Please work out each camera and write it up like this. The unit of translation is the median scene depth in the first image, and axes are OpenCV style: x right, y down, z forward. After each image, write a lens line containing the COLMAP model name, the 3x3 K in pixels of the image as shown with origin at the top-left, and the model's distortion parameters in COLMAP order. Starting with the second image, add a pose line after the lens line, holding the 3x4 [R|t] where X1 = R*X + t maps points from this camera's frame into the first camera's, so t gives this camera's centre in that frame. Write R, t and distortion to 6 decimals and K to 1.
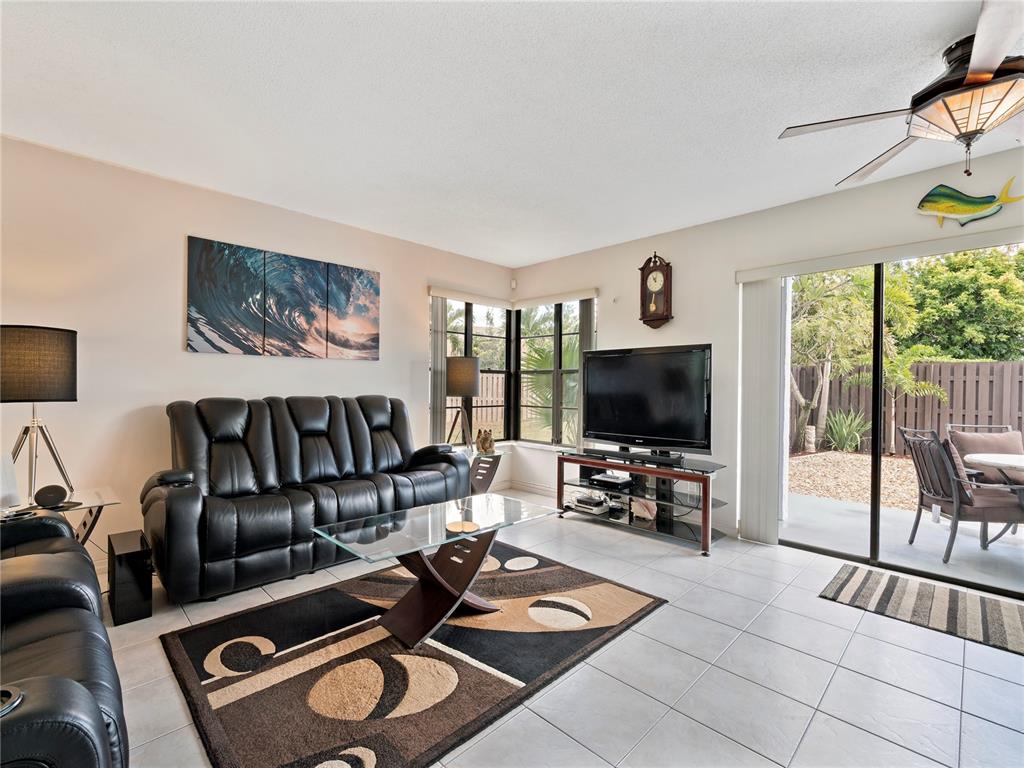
lens RADIAL K [[463.7, 0, 513.7], [0, 463.7, 387.3], [0, 0, 1]] dist [-0.004458, 0.002792]
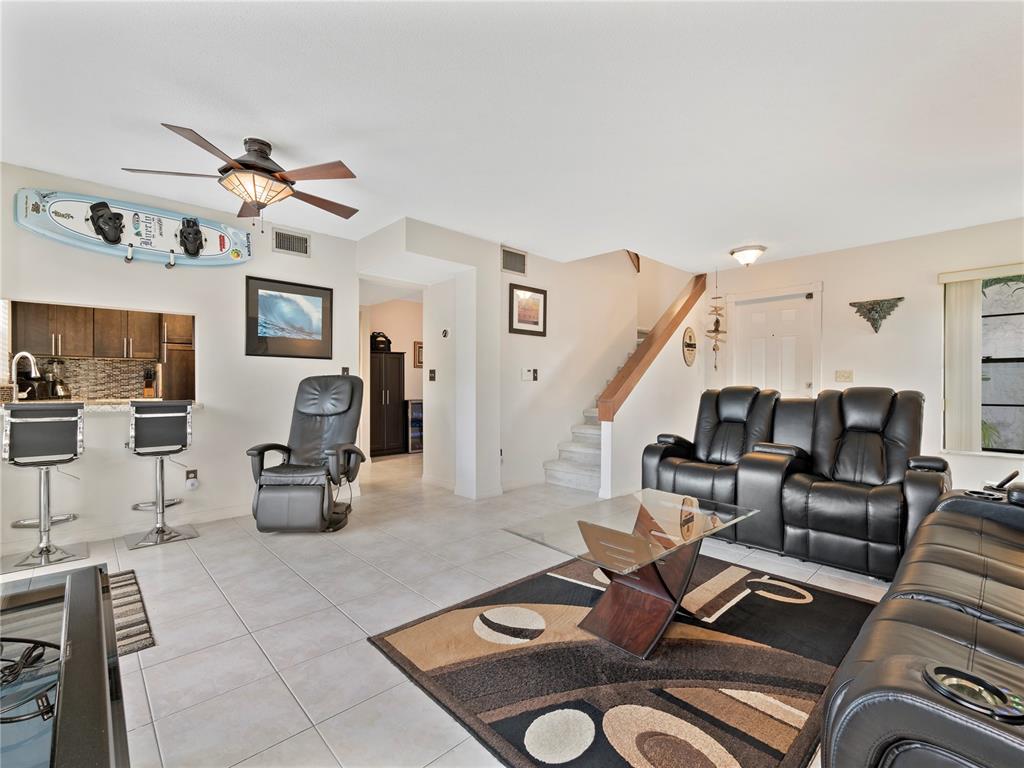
lens RADIAL K [[463.7, 0, 511.3], [0, 463.7, 386.3], [0, 0, 1]] dist [-0.004458, 0.002792]
pose [[-0.999339, -0.011797, 0.034398, 0.074177], [-0.011441, 0.999879, 0.010549, 0.025355], [-0.034518, 0.010148, -0.999353, 1.975650]]
